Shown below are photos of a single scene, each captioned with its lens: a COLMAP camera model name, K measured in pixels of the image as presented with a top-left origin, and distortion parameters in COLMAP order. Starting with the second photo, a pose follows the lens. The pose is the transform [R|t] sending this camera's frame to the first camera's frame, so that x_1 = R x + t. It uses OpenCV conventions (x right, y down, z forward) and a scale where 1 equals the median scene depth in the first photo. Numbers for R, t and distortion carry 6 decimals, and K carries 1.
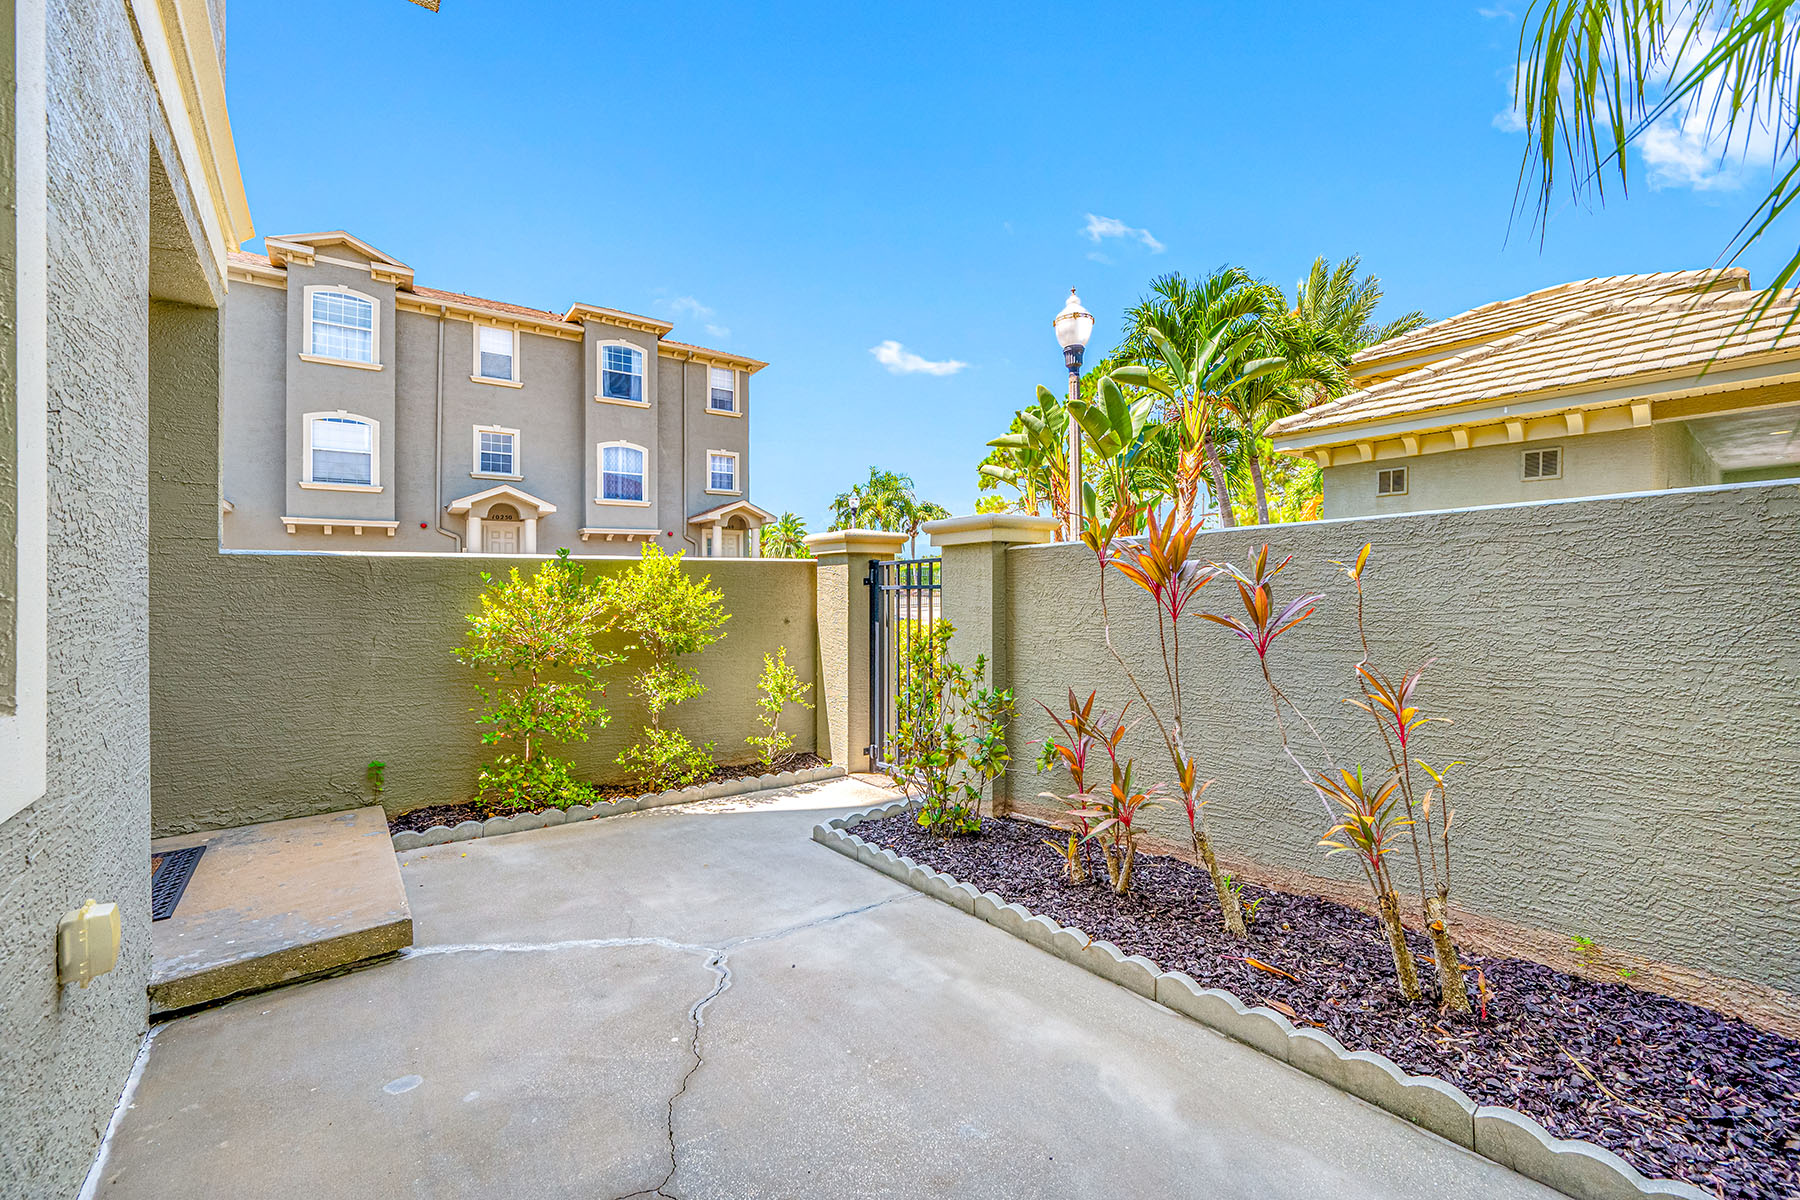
lens RADIAL K [[713.7, 0, 900.0], [0, 713.7, 600.0], [0, 0, 1]] dist [0.001832, 0.000130]
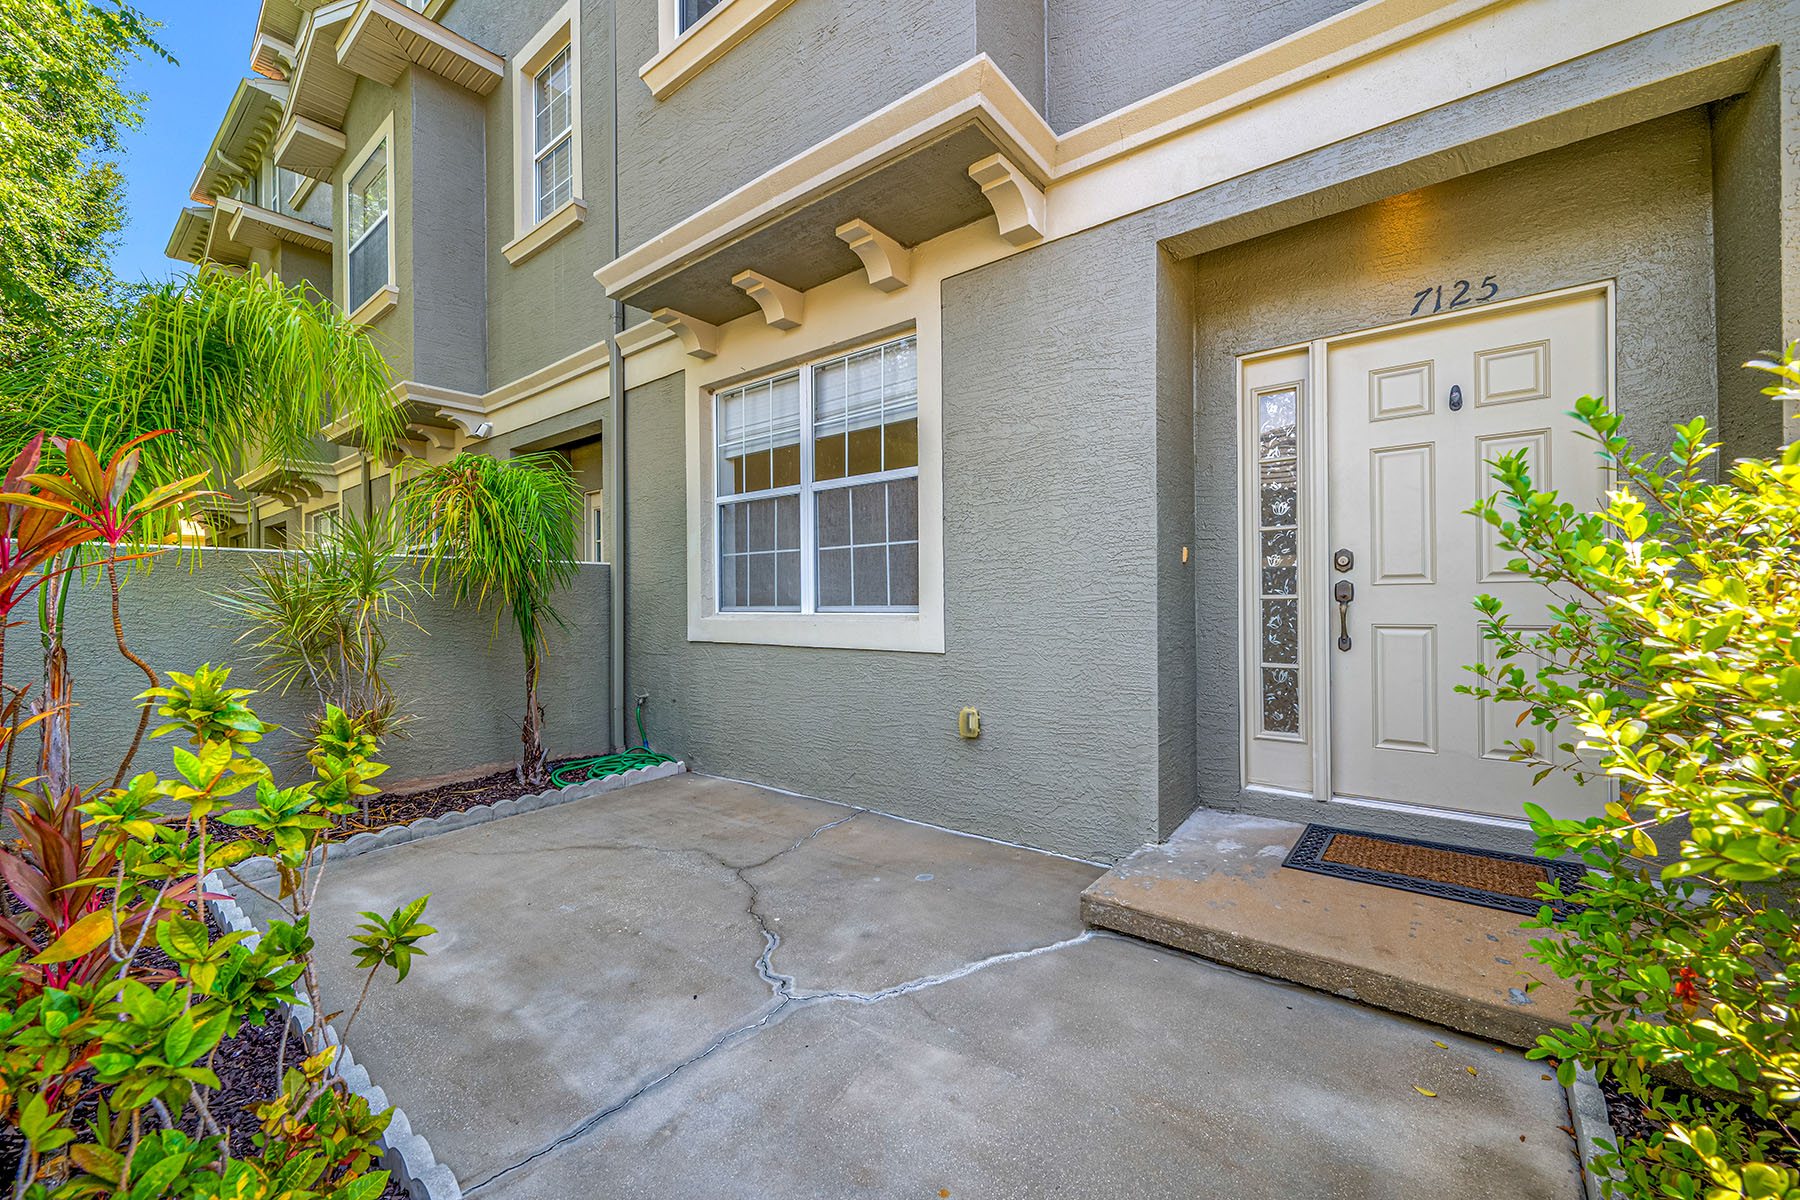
lens RADIAL K [[713.7, 0, 900.0], [0, 713.7, 600.0], [0, 0, 1]] dist [0.001832, 0.000130]
pose [[-0.975982, 0.029185, -0.215887, -0.220811], [0.026355, 0.999525, 0.015977, 0.001402], [0.216251, 0.009904, -0.976288, 1.928331]]
